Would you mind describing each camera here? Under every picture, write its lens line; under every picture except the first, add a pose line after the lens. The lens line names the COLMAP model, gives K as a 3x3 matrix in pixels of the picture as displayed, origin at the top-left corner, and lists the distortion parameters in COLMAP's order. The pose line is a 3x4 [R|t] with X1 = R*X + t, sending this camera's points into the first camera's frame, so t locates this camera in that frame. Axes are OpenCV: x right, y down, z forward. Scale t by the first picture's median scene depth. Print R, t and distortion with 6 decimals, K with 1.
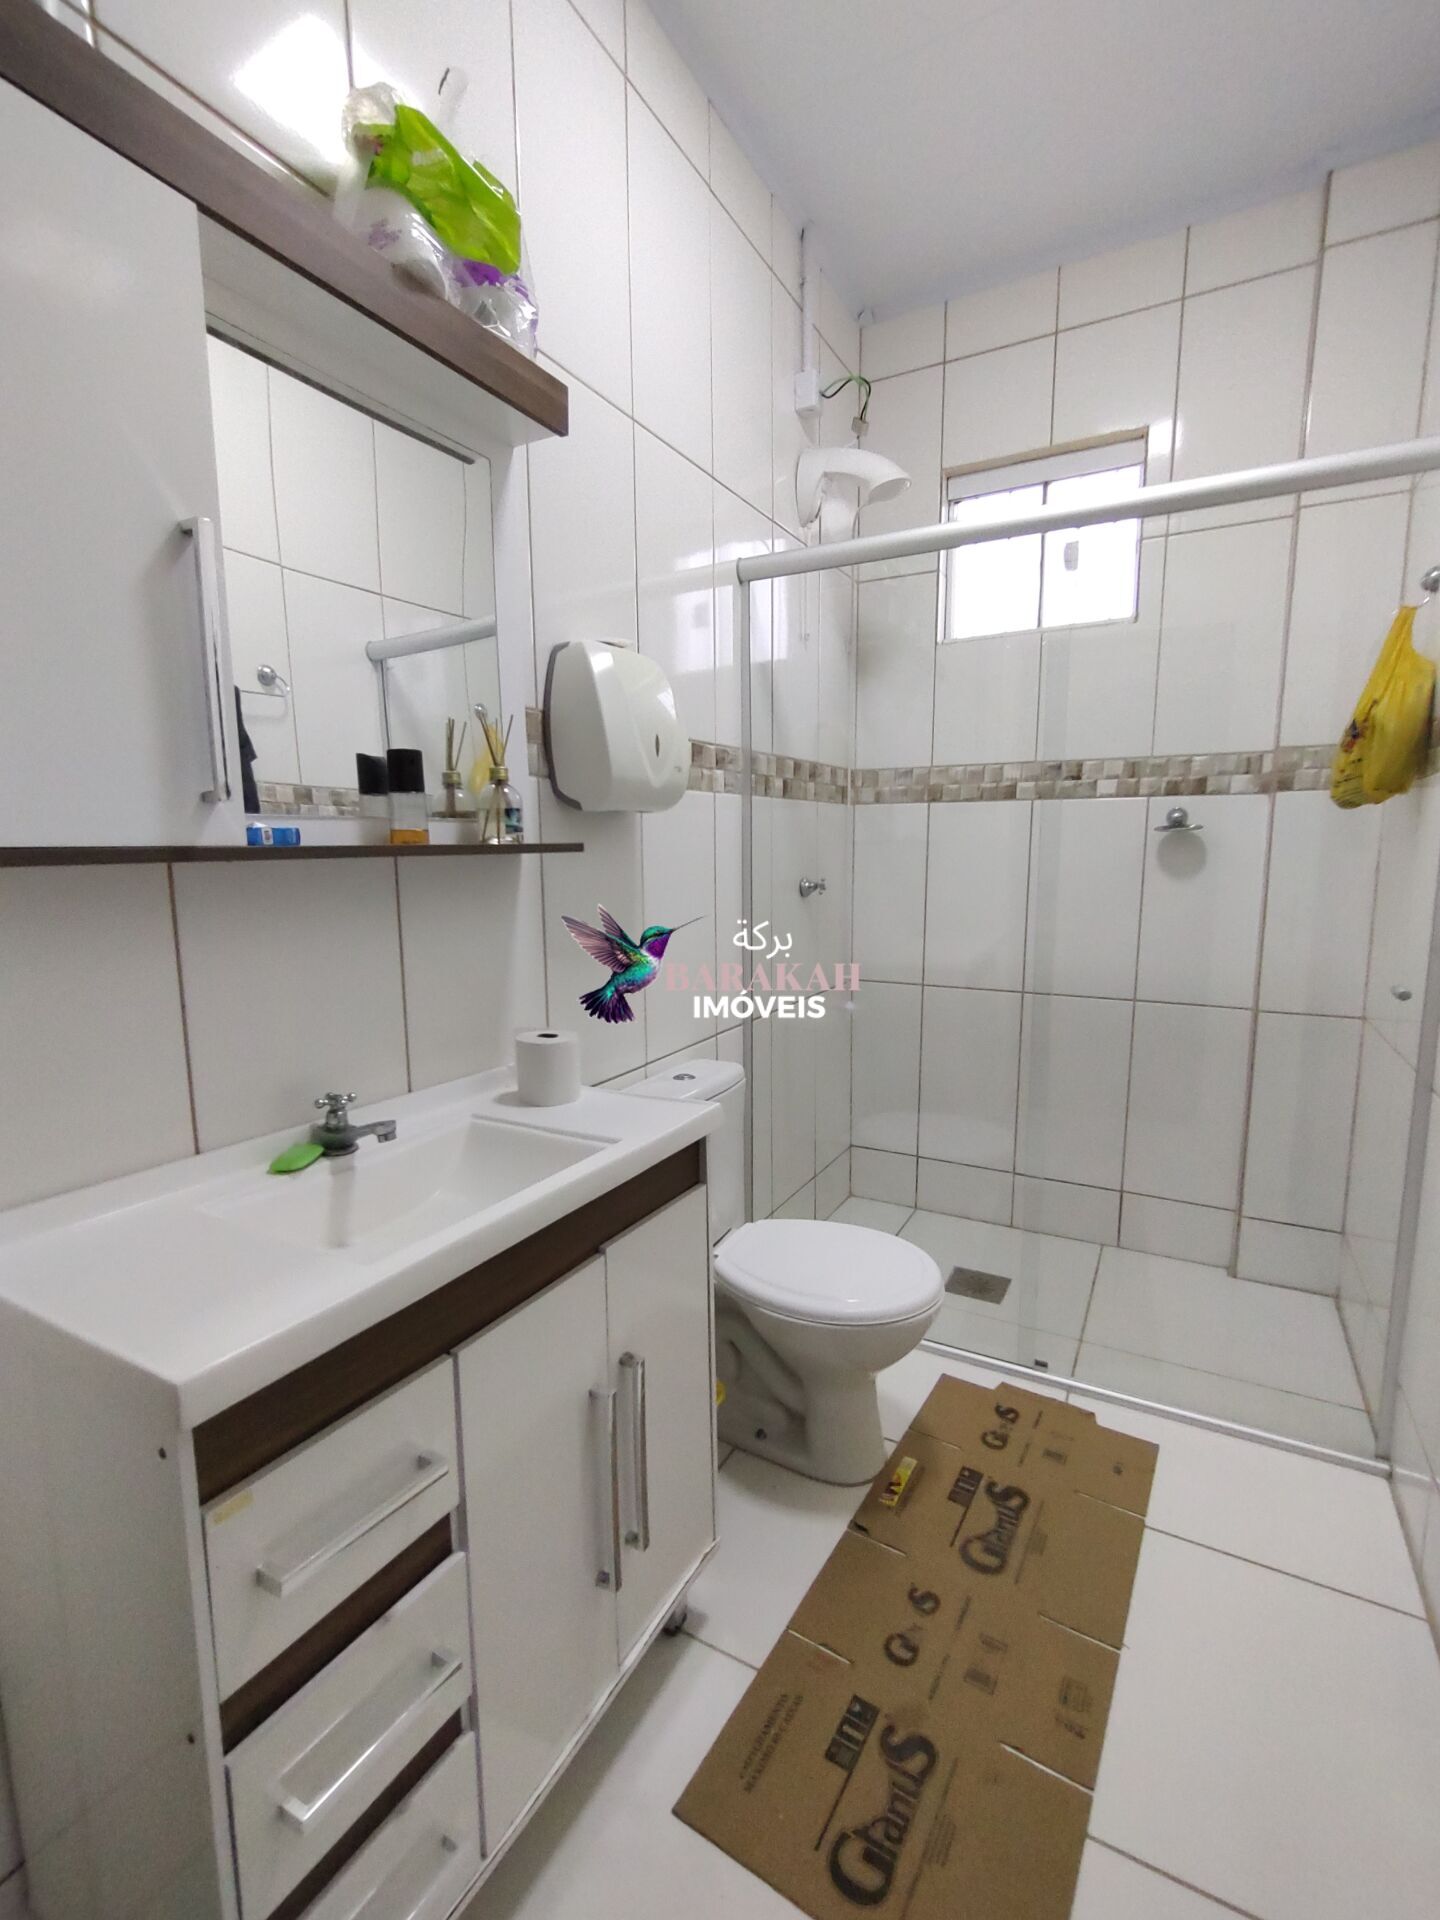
lens RADIAL K [[888.3, 0, 732.6], [0, 888.3, 967.8], [0, 0, 1]] dist [0.023798, -0.001048]
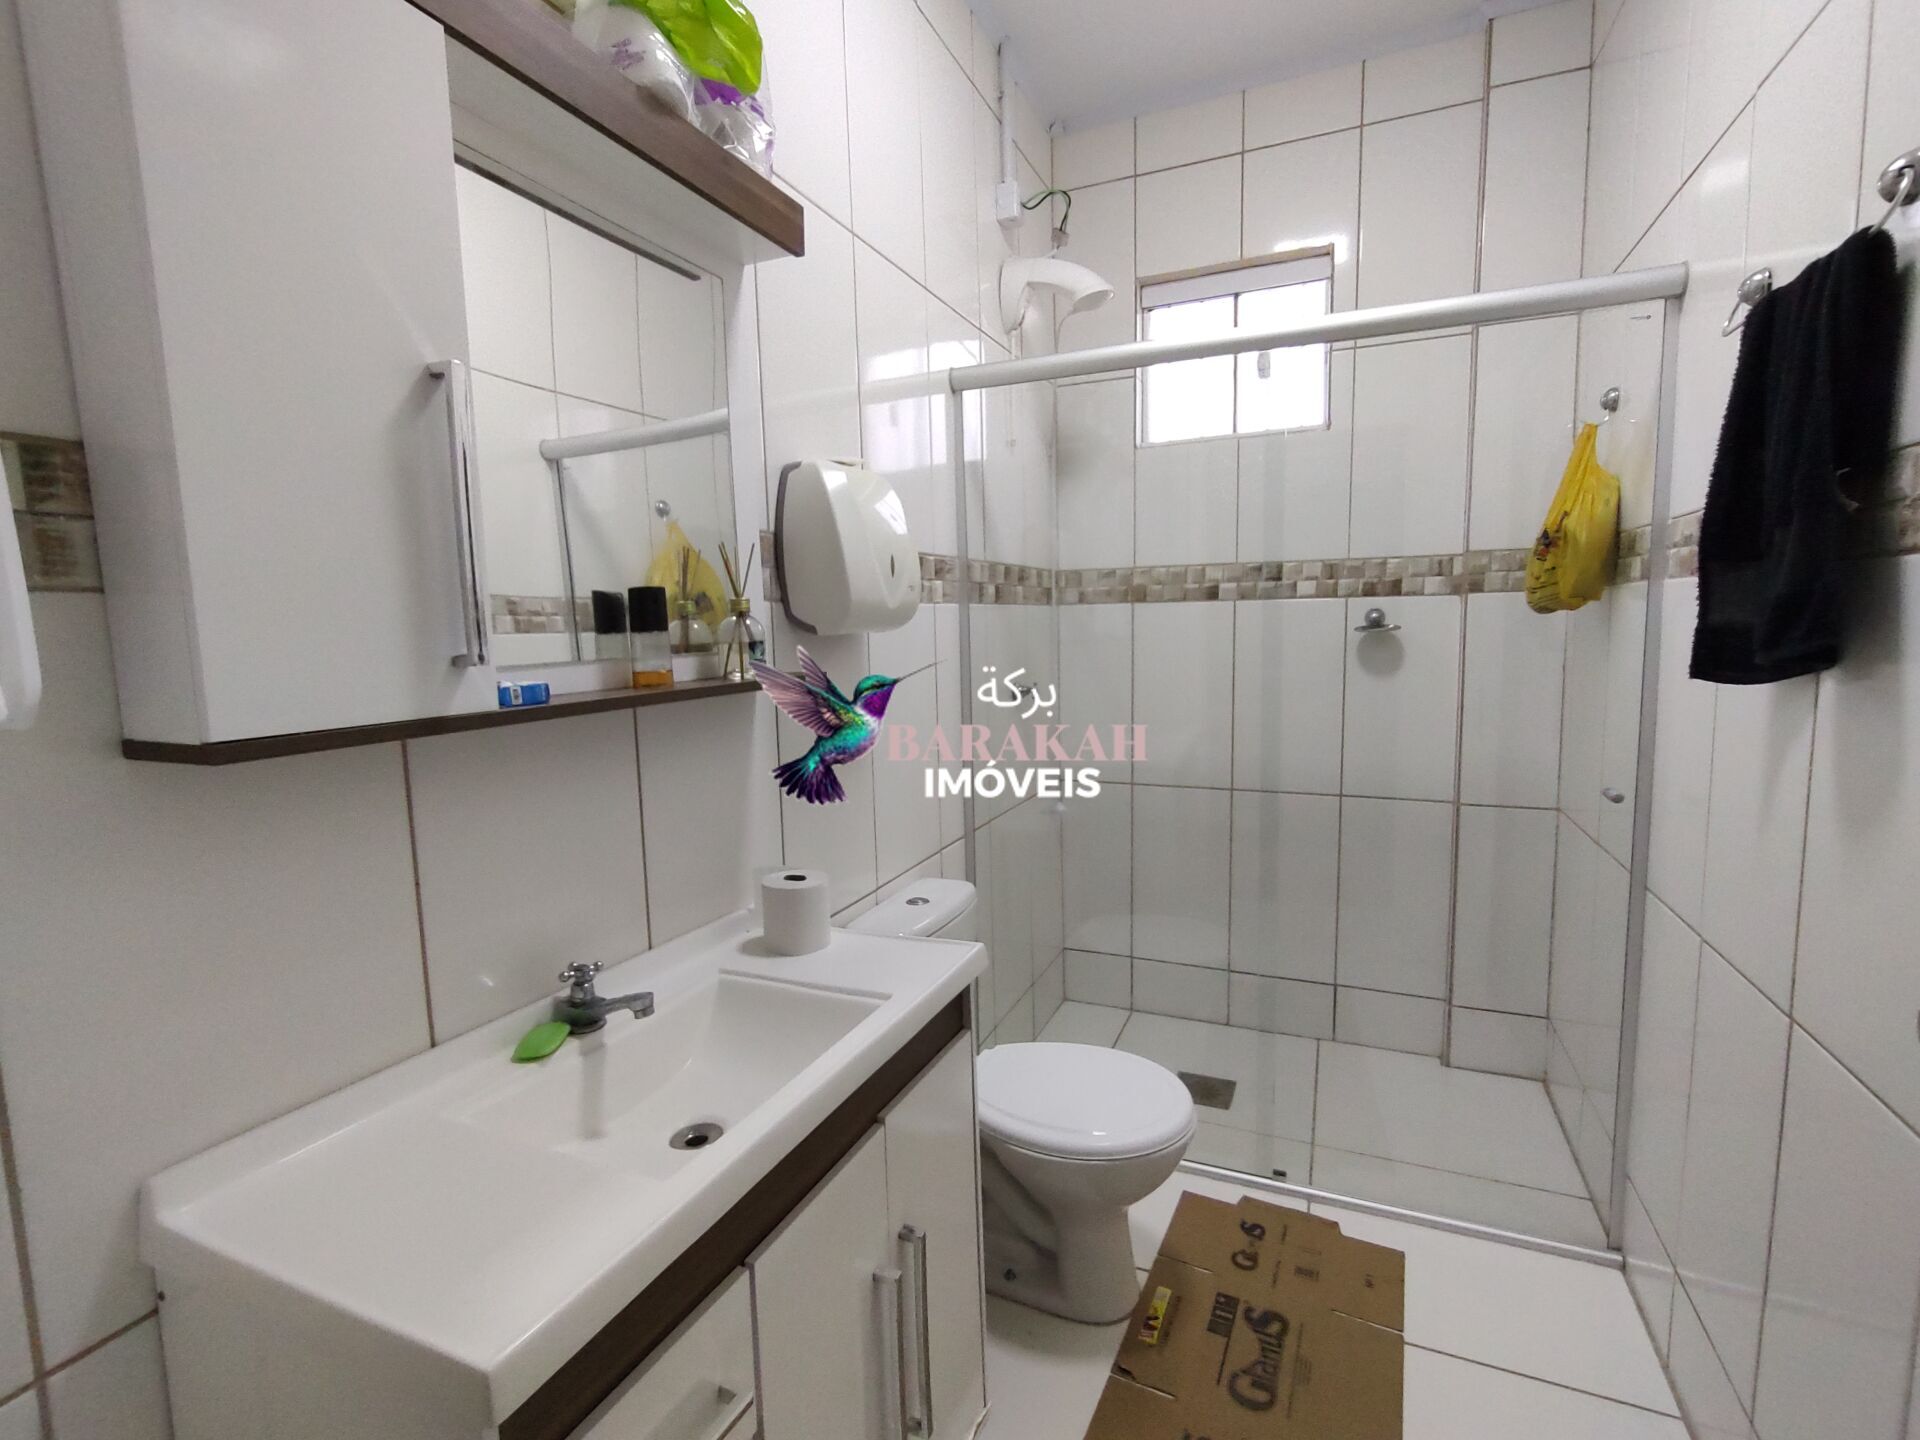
lens RADIAL K [[888.3, 0, 955.2], [0, 888.3, 706.0], [0, 0, 1]] dist [0.023798, -0.001048]
pose [[0.995047, -0.025517, 0.096076, -0.108420], [0.028278, 0.999222, -0.027483, -0.065804], [-0.095300, 0.030064, 0.994994, 0.031925]]
